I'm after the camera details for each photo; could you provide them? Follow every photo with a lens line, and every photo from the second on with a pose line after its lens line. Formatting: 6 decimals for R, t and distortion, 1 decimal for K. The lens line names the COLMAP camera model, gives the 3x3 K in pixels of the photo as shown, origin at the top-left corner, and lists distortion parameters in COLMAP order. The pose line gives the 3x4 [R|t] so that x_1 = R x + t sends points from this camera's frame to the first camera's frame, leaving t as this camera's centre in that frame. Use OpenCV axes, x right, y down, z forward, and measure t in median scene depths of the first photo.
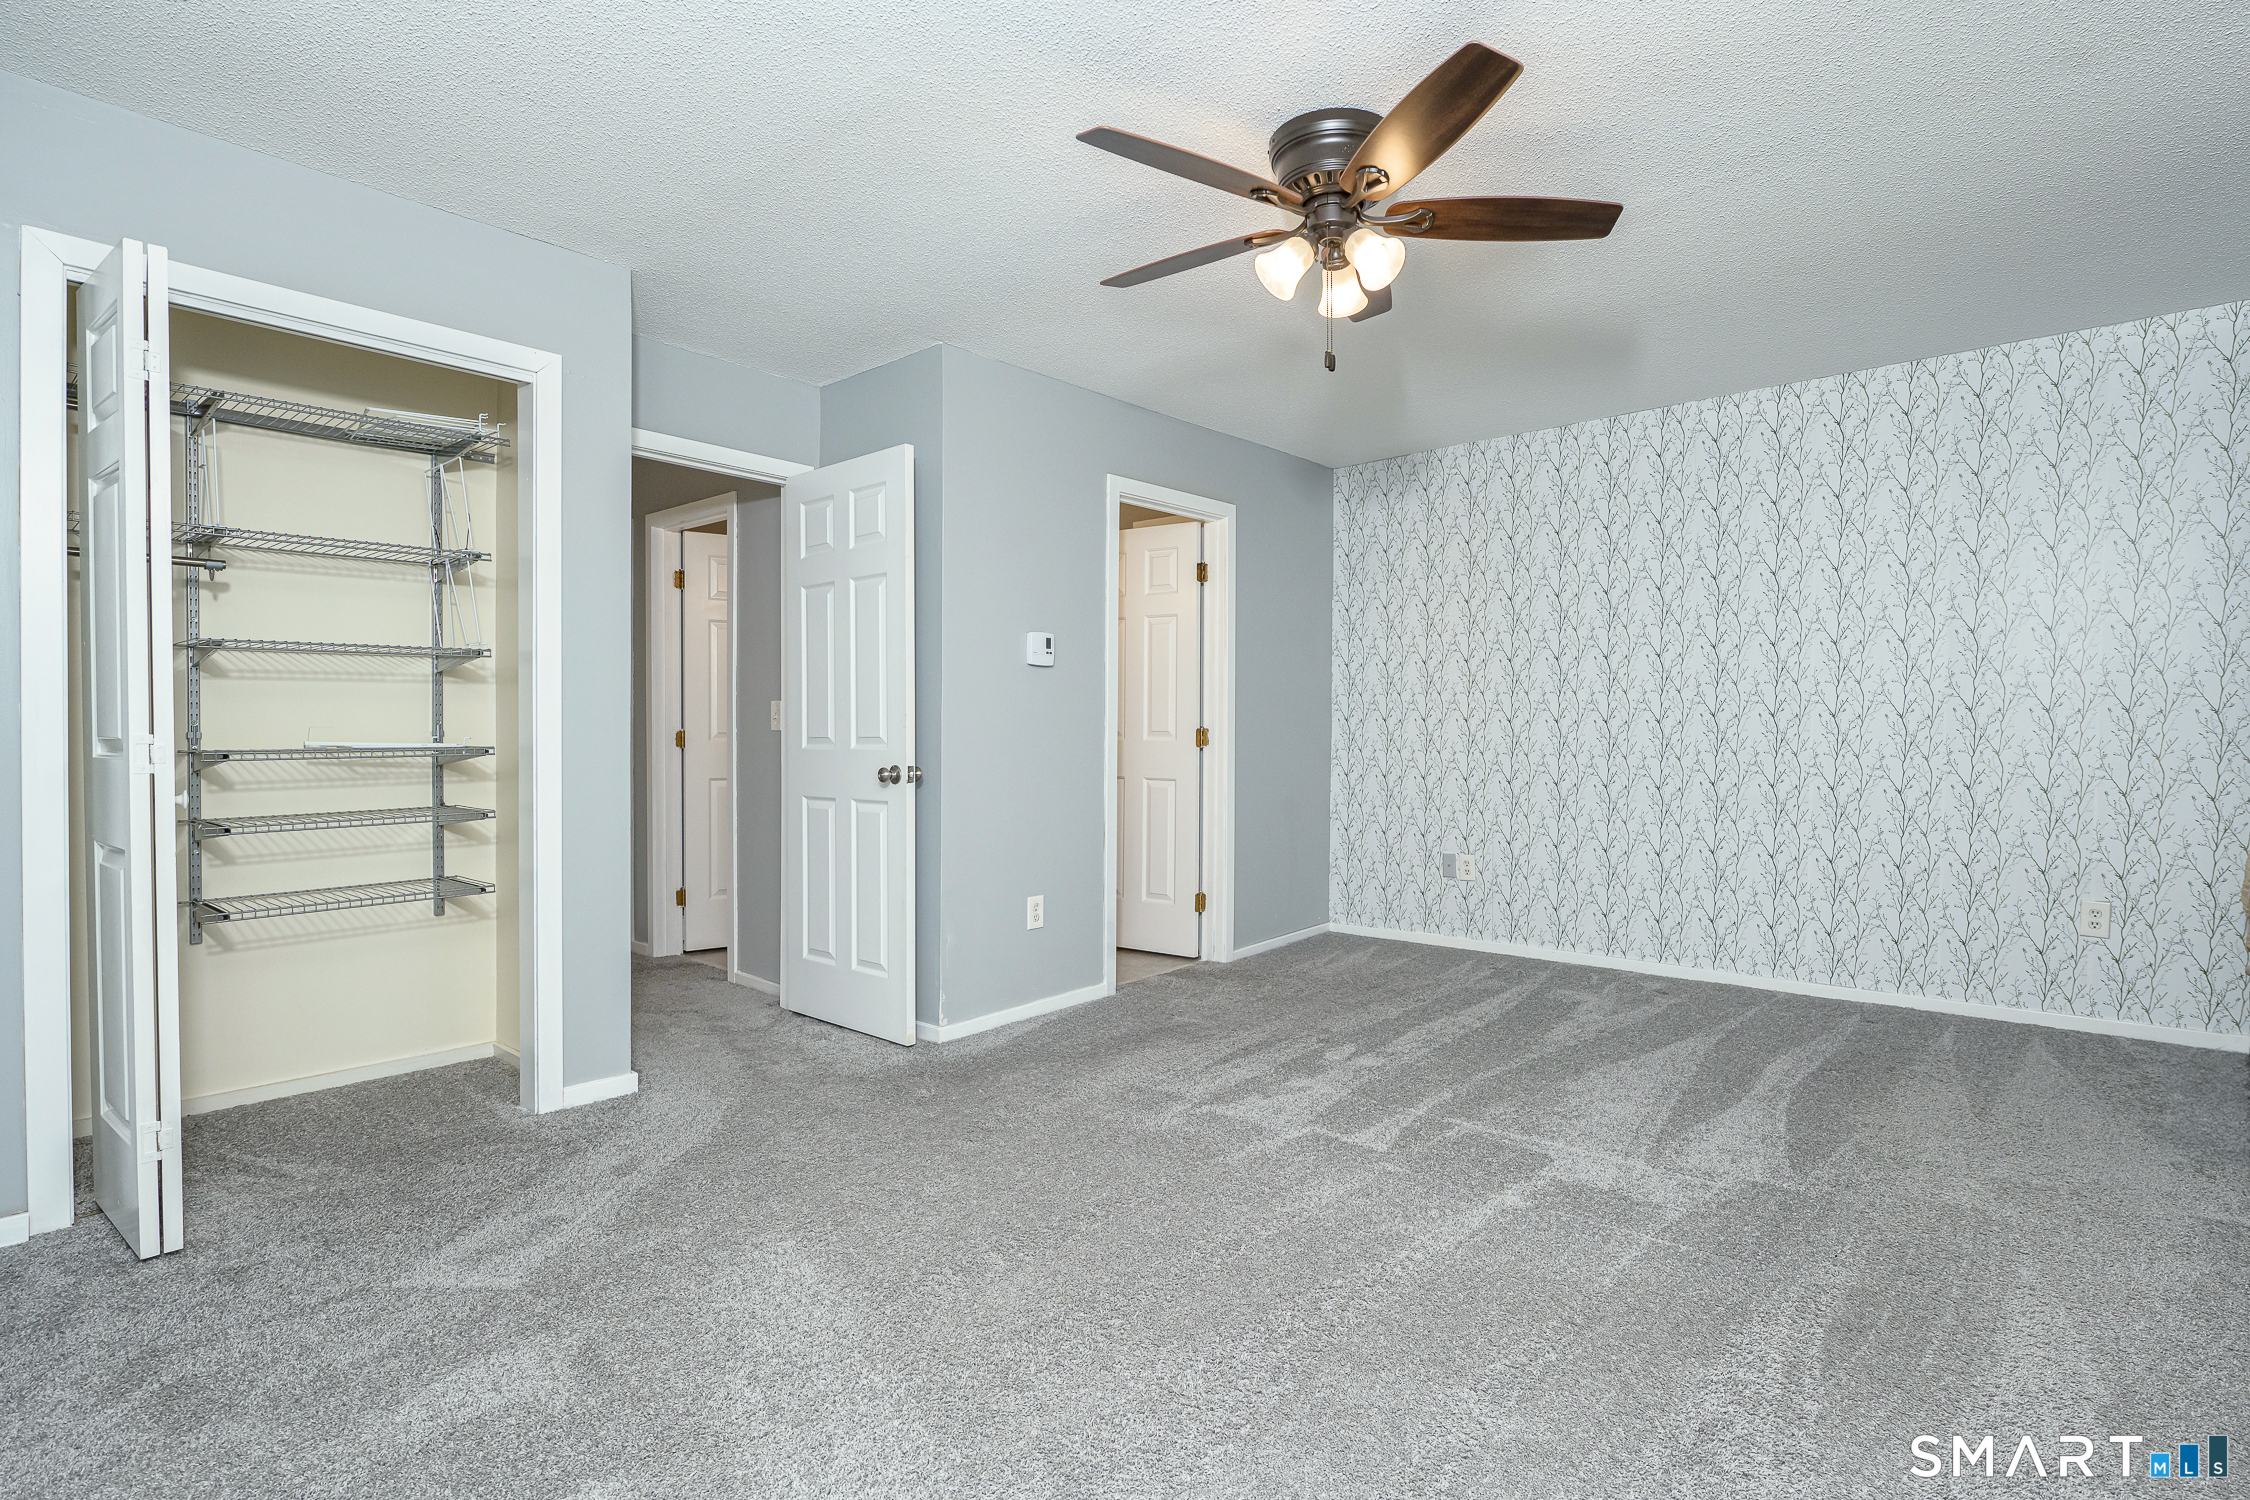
lens RADIAL K [[1064.9, 0, 1127.6], [0, 1064.9, 751.4], [0, 0, 1]] dist [-0.005513, -0.000892]
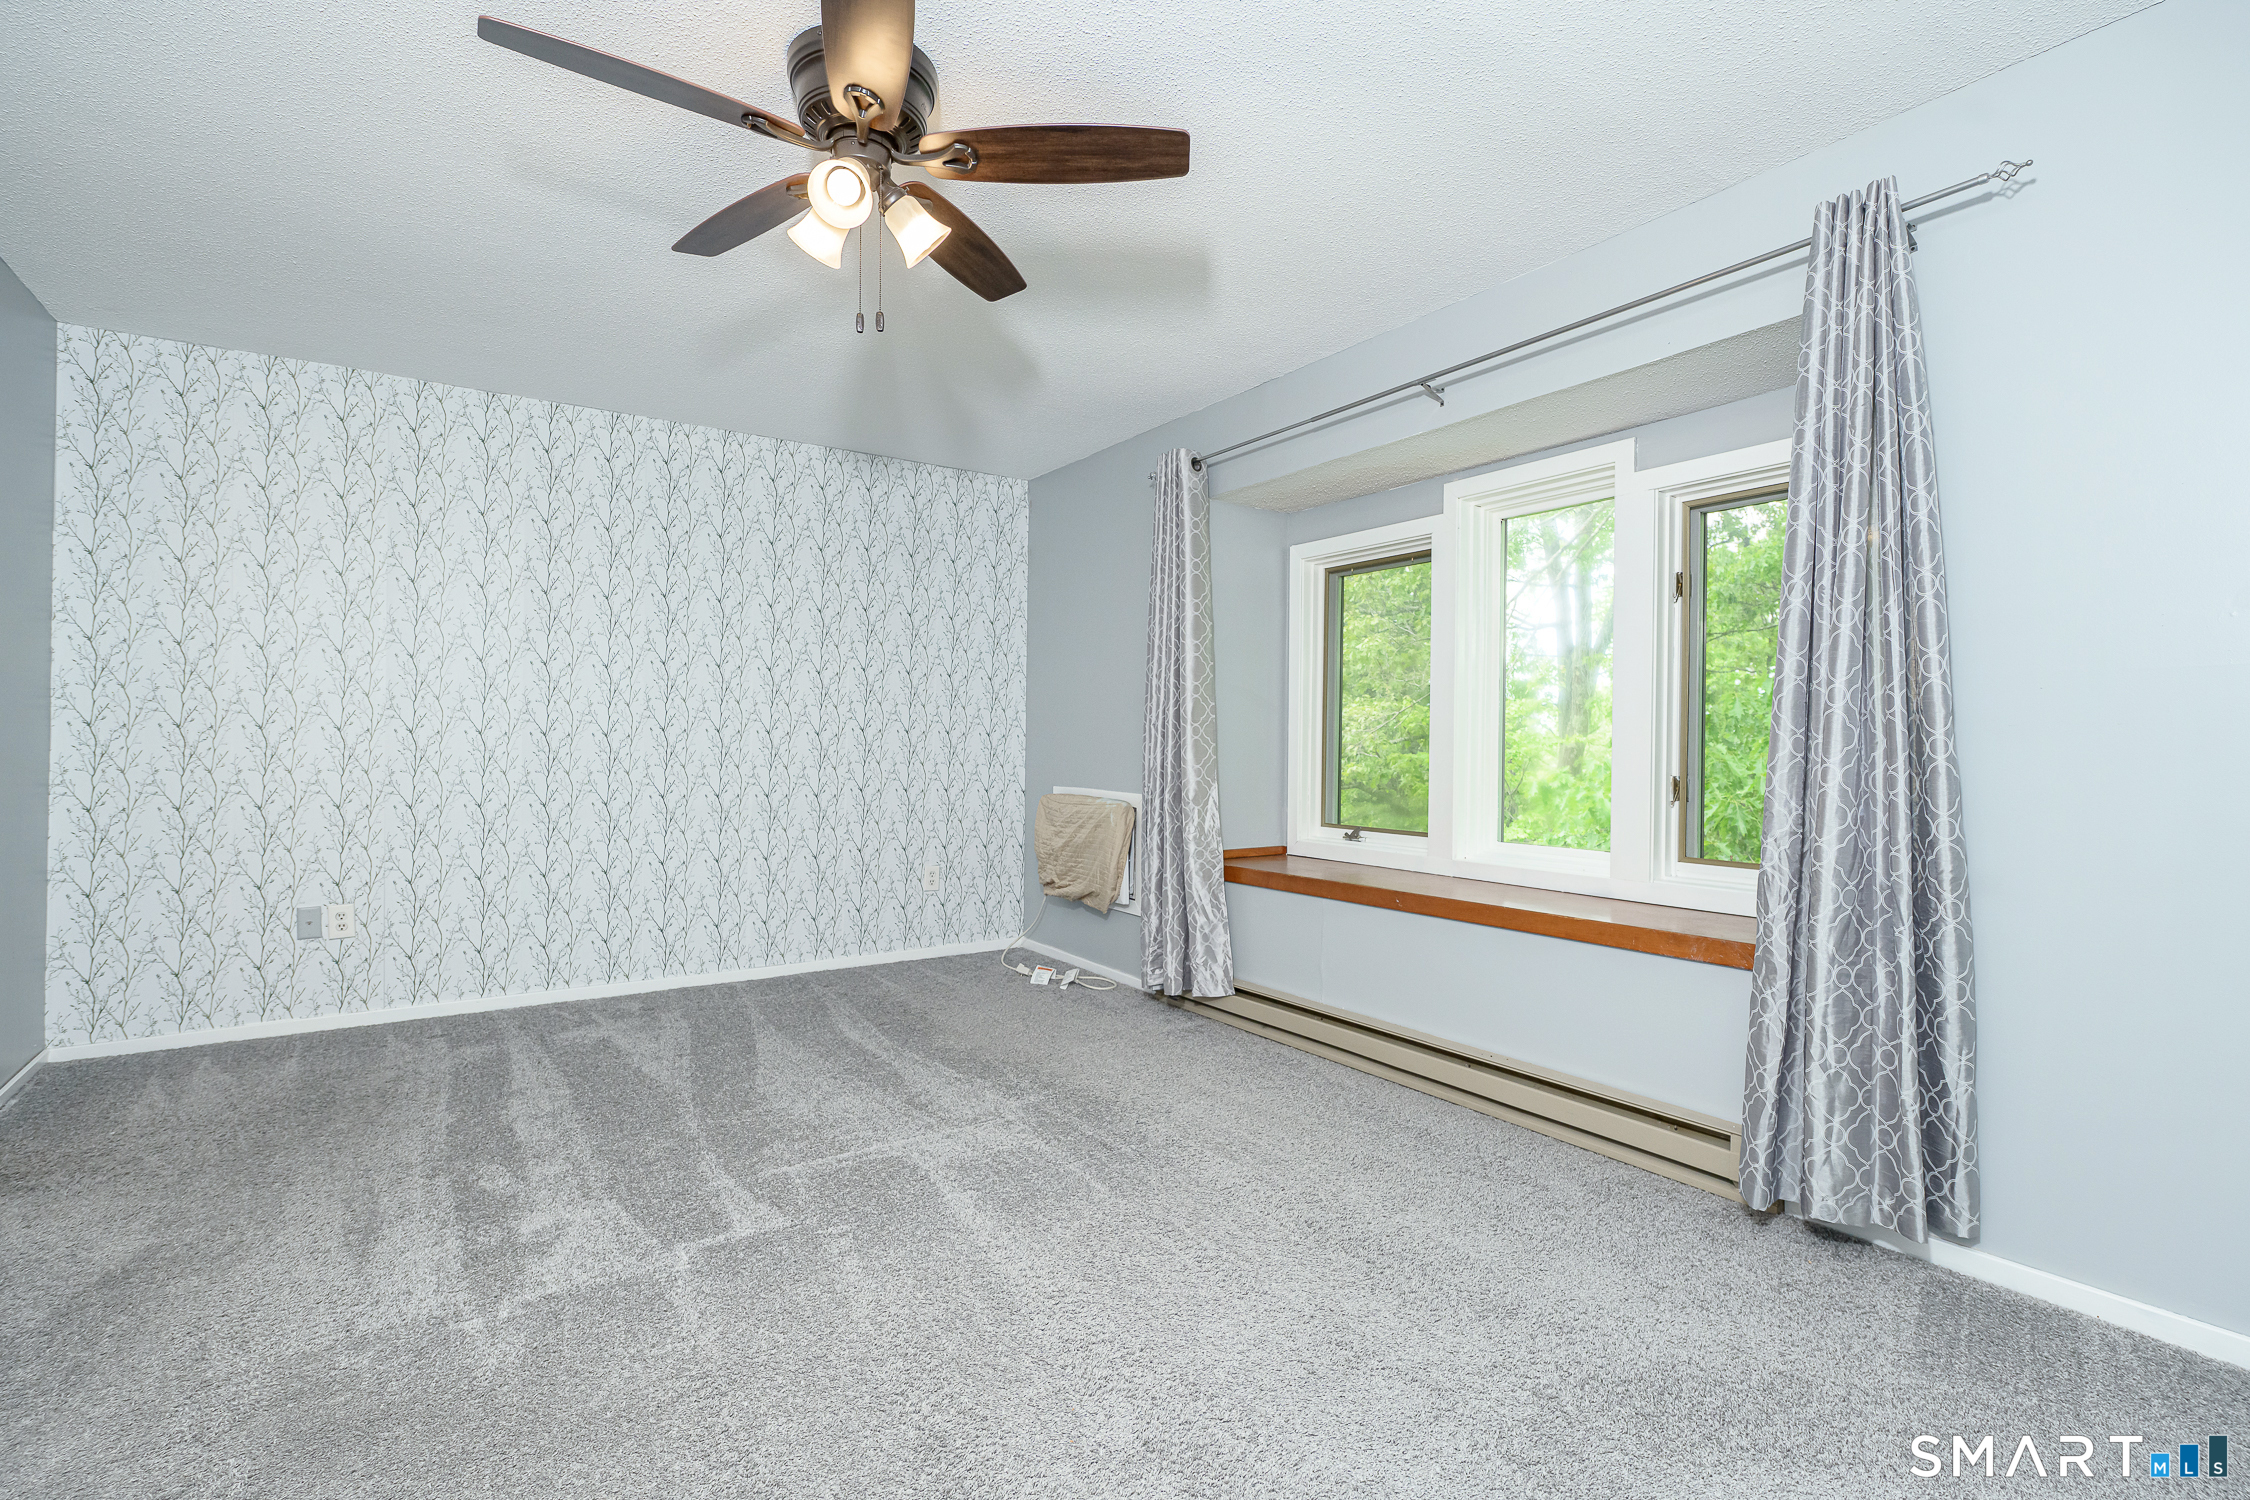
lens RADIAL K [[1064.9, 0, 1127.6], [0, 1064.9, 751.4], [0, 0, 1]] dist [-0.005513, -0.000892]
pose [[0.249299, -0.000763, 0.968426, -0.375184], [0.012409, 0.999920, -0.002407, -0.005384], [-0.968347, 0.012617, 0.249289, 0.354695]]
